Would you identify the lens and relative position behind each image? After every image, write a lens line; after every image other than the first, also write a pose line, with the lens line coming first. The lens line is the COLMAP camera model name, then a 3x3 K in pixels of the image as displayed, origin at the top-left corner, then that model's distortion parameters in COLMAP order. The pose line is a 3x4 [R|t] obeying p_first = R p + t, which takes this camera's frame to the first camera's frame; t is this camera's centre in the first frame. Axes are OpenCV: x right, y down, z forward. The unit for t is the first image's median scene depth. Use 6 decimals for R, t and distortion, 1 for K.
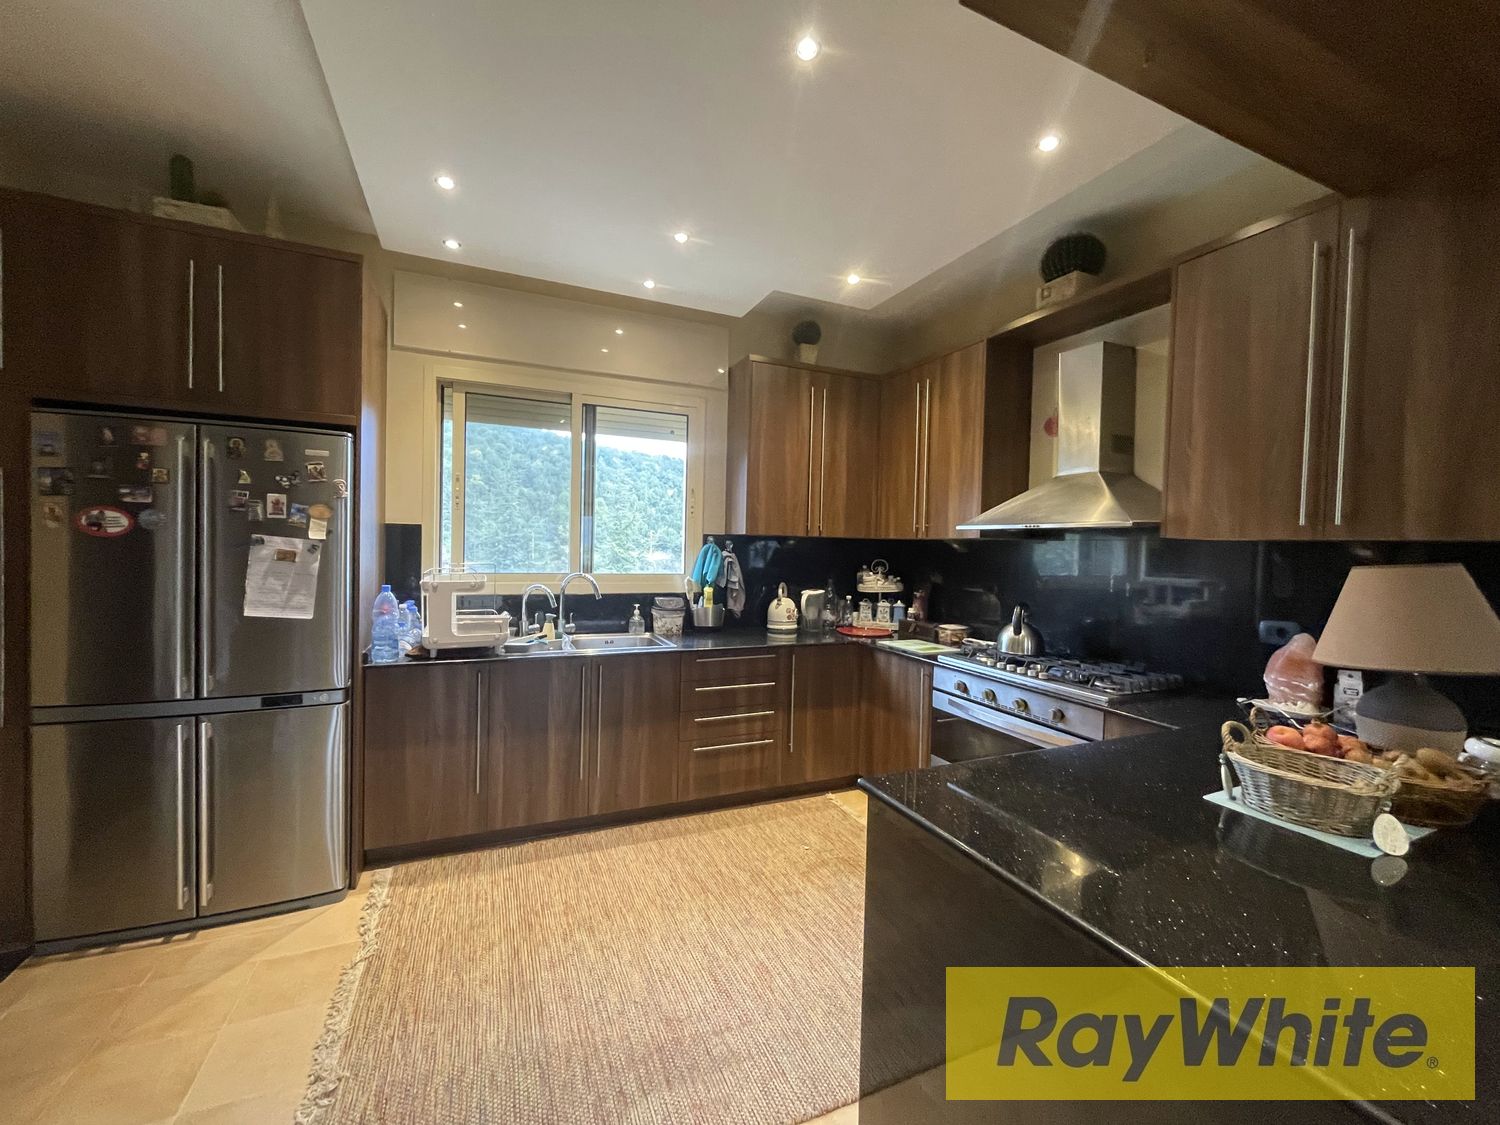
lens RADIAL K [[604.0, 0, 751.2], [0, 604.0, 561.1], [0, 0, 1]] dist [0.000858, 0.000956]
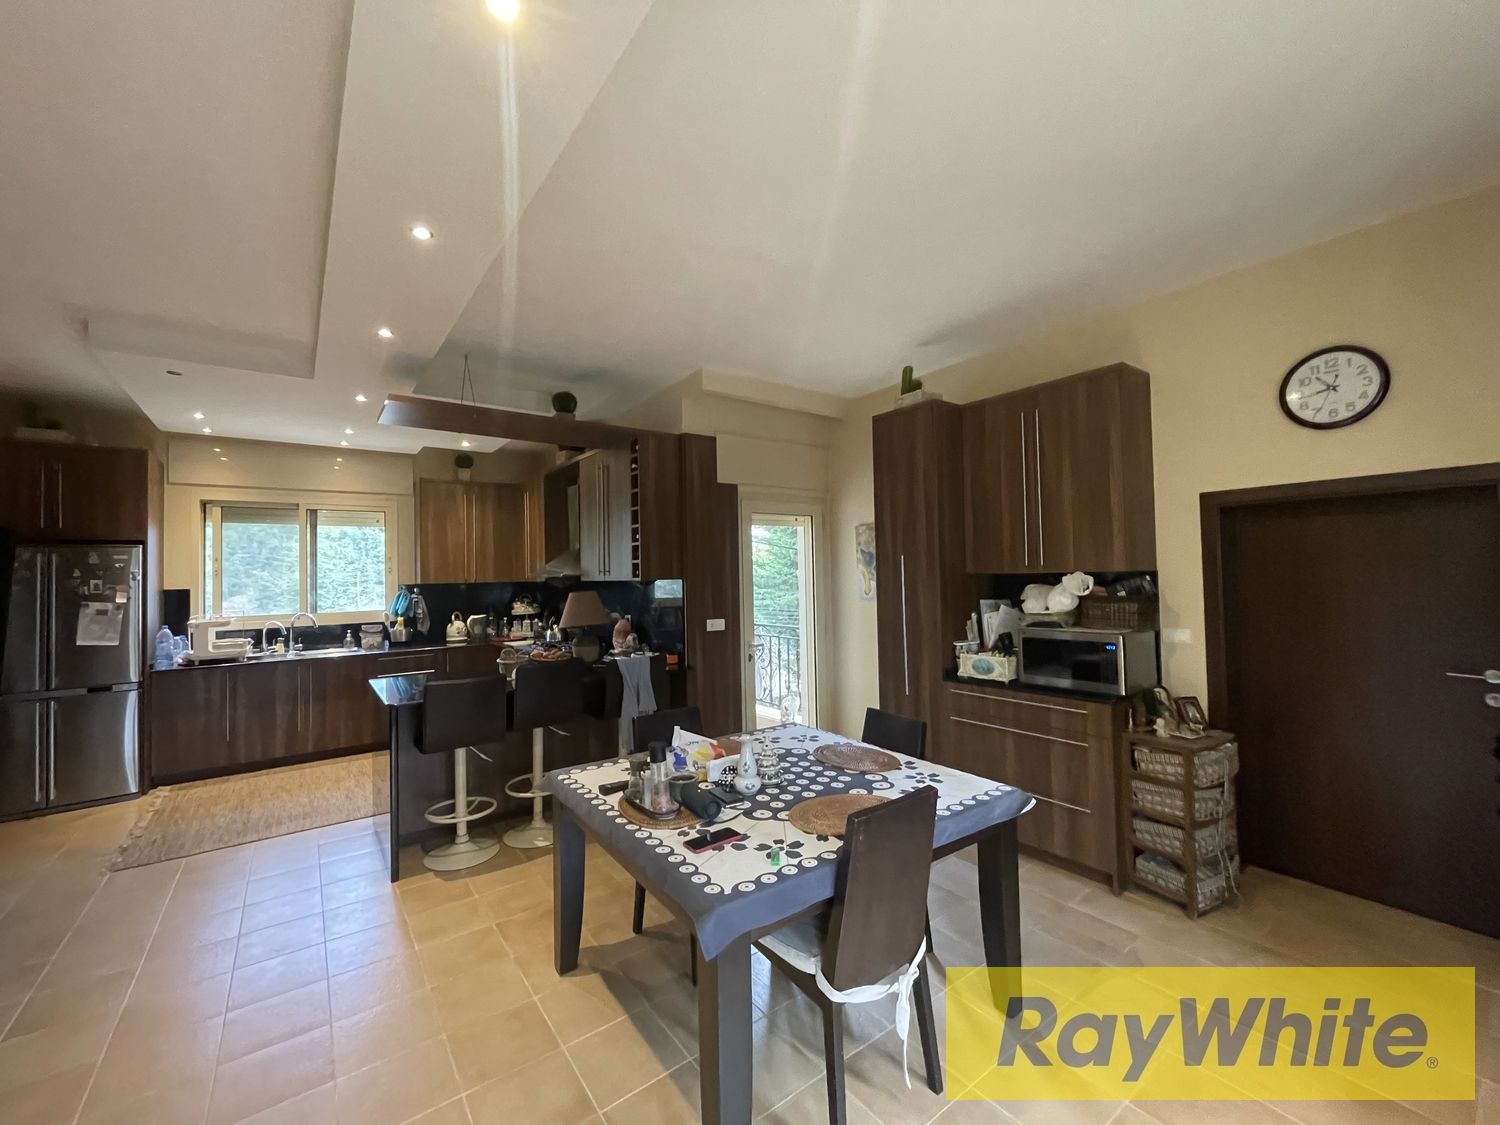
lens RADIAL K [[604.0, 0, 747.4], [0, 604.0, 561.6], [0, 0, 1]] dist [0.000858, 0.000956]
pose [[0.974337, -0.040623, 0.221399, 0.561229], [0.051154, 0.997806, -0.042039, 0.011257], [-0.219205, 0.052286, 0.974277, -0.923725]]
